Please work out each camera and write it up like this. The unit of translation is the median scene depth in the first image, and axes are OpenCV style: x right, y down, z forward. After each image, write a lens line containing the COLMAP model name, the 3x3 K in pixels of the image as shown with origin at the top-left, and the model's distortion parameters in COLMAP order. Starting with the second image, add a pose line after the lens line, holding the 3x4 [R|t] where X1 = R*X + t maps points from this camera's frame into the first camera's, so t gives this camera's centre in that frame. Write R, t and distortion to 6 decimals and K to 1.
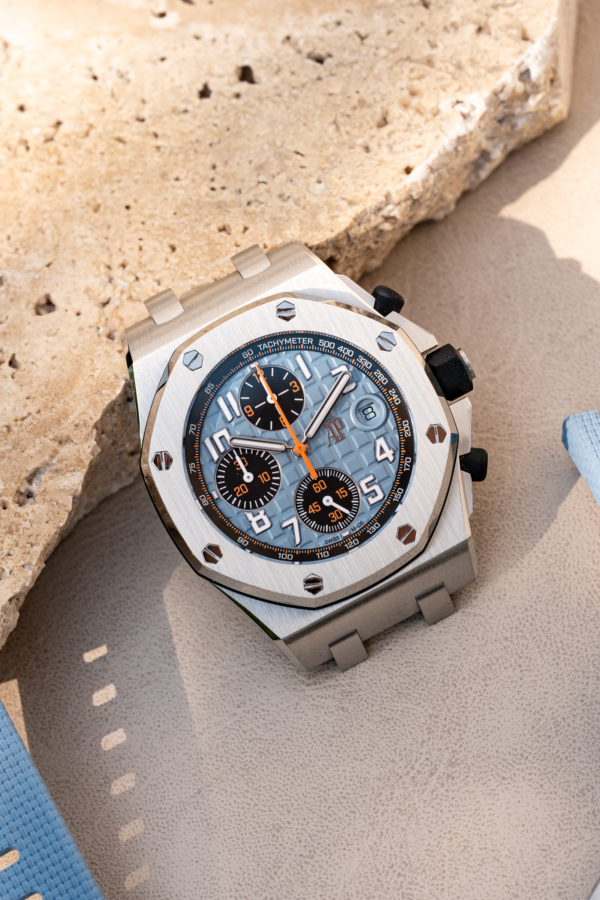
lens RADIAL K [[3743.7, 0, 299.8], [0, 3743.7, 448.9], [0, 0, 1]] dist [0.551650, 0.112239]
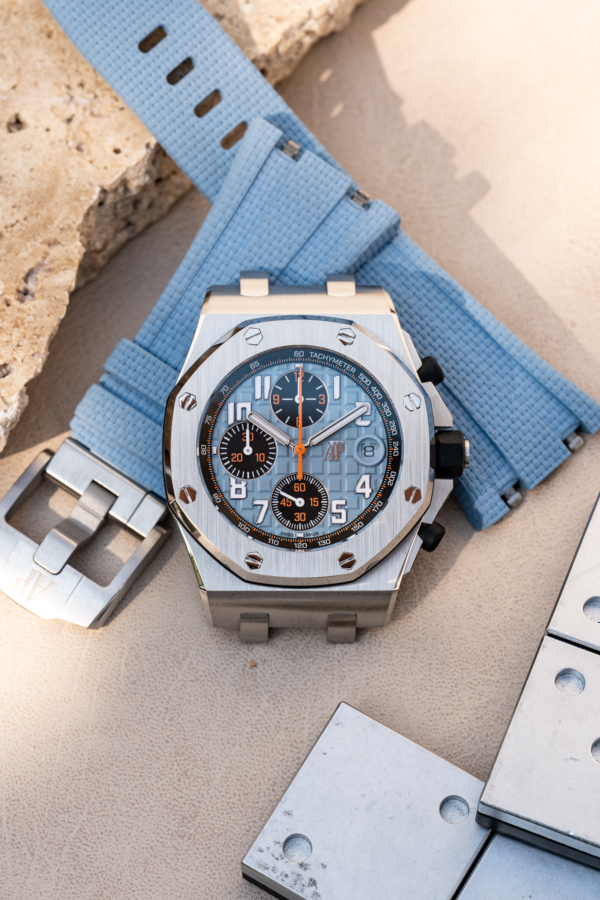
lens RADIAL K [[3743.7, 0, 299.8], [0, 3743.7, 448.9], [0, 0, 1]] dist [0.551650, 0.112239]
pose [[0.881578, 0.471479, -0.022954, 0.025763], [-0.471789, 0.881650, -0.010442, 0.011552], [0.015315, 0.020035, 0.999682, -0.129964]]
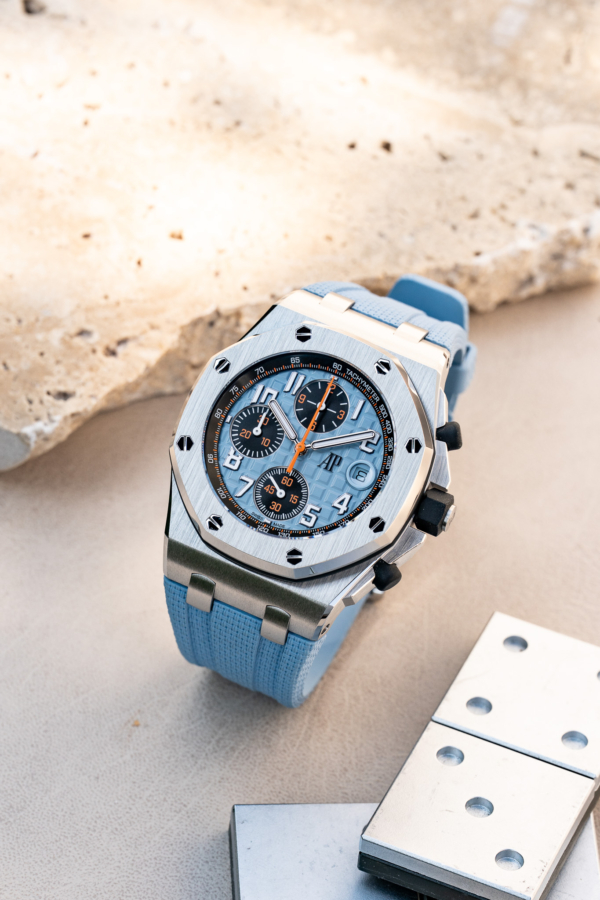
lens RADIAL K [[3743.7, 0, 299.8], [0, 3743.7, 448.9], [0, 0, 1]] dist [0.551650, 0.112239]
pose [[0.595662, 0.752602, -0.280673, 0.335112], [-0.779991, 0.625415, 0.021651, -0.025510], [0.191832, 0.206025, 0.959559, -0.146977]]
